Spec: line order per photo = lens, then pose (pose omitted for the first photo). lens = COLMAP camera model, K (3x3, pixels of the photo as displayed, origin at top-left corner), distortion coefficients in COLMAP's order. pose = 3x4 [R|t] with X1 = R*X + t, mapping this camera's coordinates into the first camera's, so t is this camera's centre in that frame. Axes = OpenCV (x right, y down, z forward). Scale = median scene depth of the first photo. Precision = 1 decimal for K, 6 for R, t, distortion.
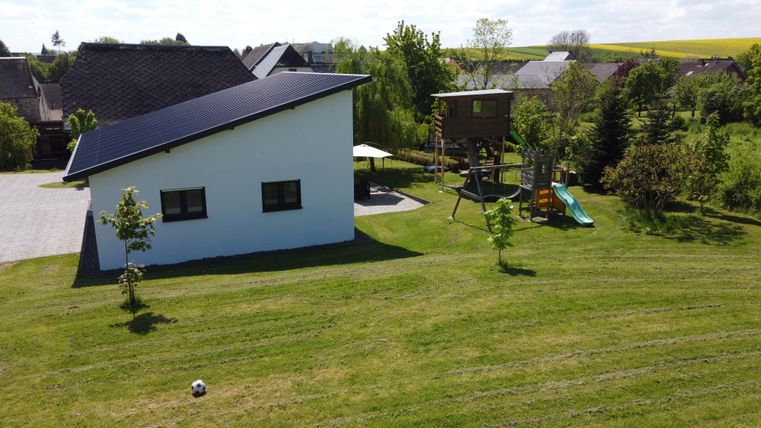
lens RADIAL K [[582.8, 0, 380.9], [0, 582.8, 214.7], [0, 0, 1]] dist [0.000716, 0.013730]
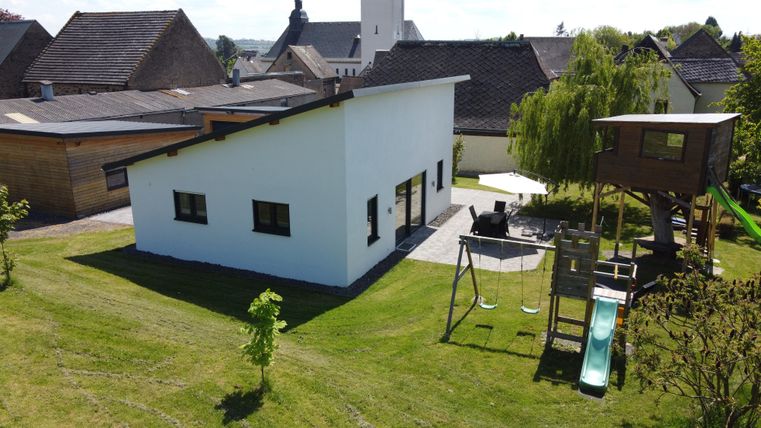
lens RADIAL K [[582.8, 0, 380.9], [0, 582.8, 213.6], [0, 0, 1]] dist [0.000716, 0.013730]
pose [[0.663335, 0.197143, -0.721887, 0.592021], [-0.182531, 0.978162, 0.099404, -0.158764], [0.725720, 0.065829, 0.684834, 0.494551]]
